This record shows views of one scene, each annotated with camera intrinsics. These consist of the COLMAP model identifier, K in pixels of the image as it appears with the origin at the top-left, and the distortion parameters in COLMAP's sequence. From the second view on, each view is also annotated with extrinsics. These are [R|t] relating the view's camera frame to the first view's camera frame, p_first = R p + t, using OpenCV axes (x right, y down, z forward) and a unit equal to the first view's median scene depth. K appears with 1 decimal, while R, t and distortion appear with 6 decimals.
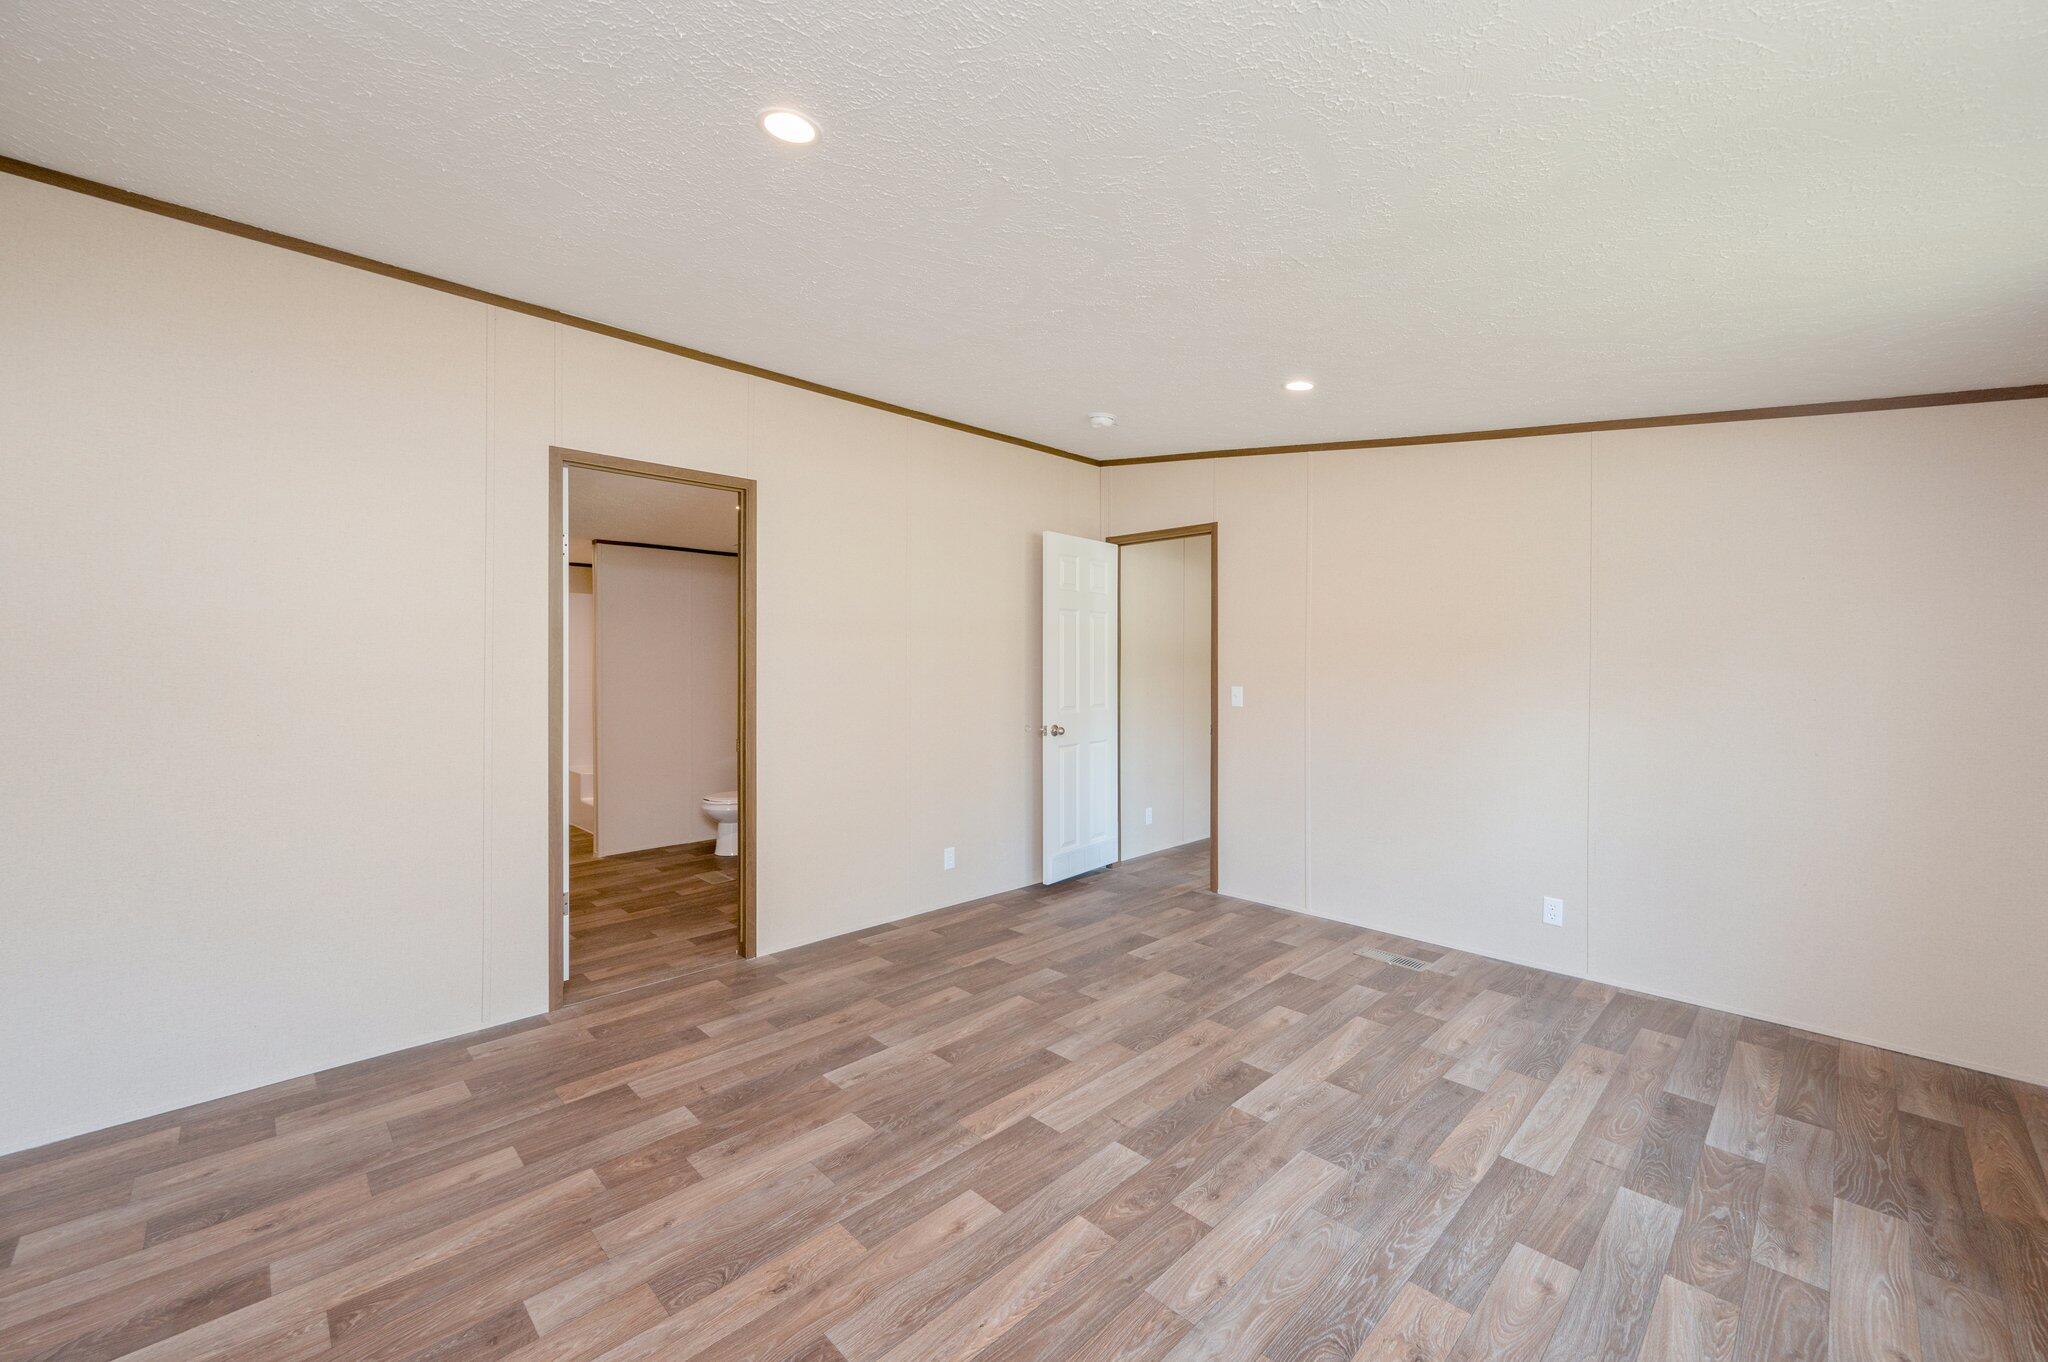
lens RADIAL K [[808.8, 0, 1017.9], [0, 808.8, 667.0], [0, 0, 1]] dist [0.000905, 0.000948]
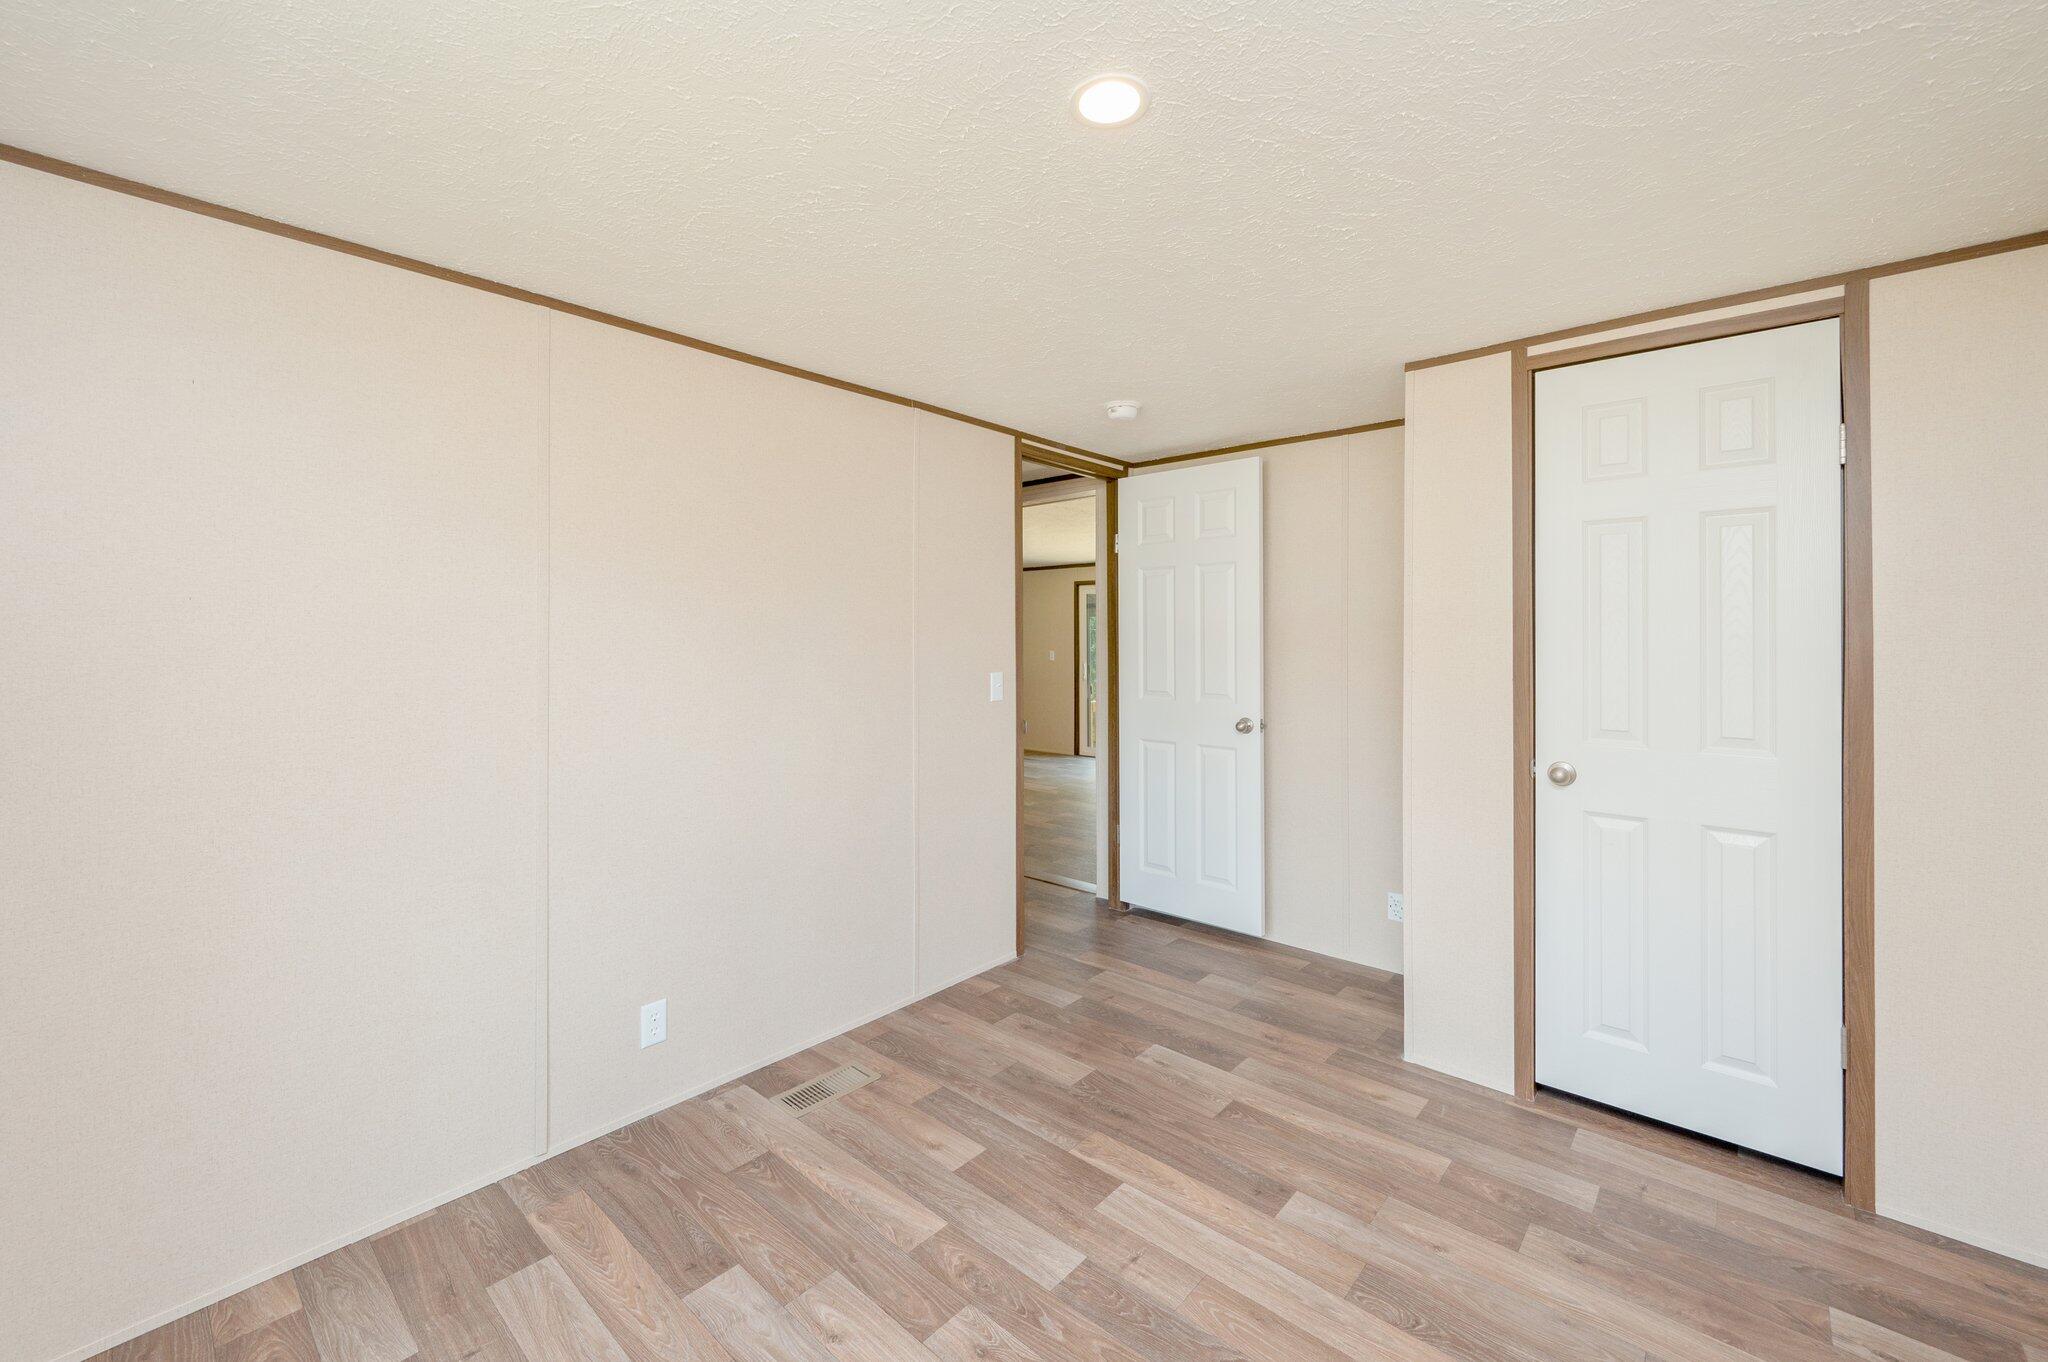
lens RADIAL K [[824.7, 0, 1026.6], [0, 824.7, 643.7], [0, 0, 1]] dist [0.003405, 0.000275]
pose [[0.081756, 0.009966, -0.996603, 0.480101], [-0.012427, 0.999882, 0.008979, -0.004186], [0.996575, 0.011651, 0.081870, 0.464334]]
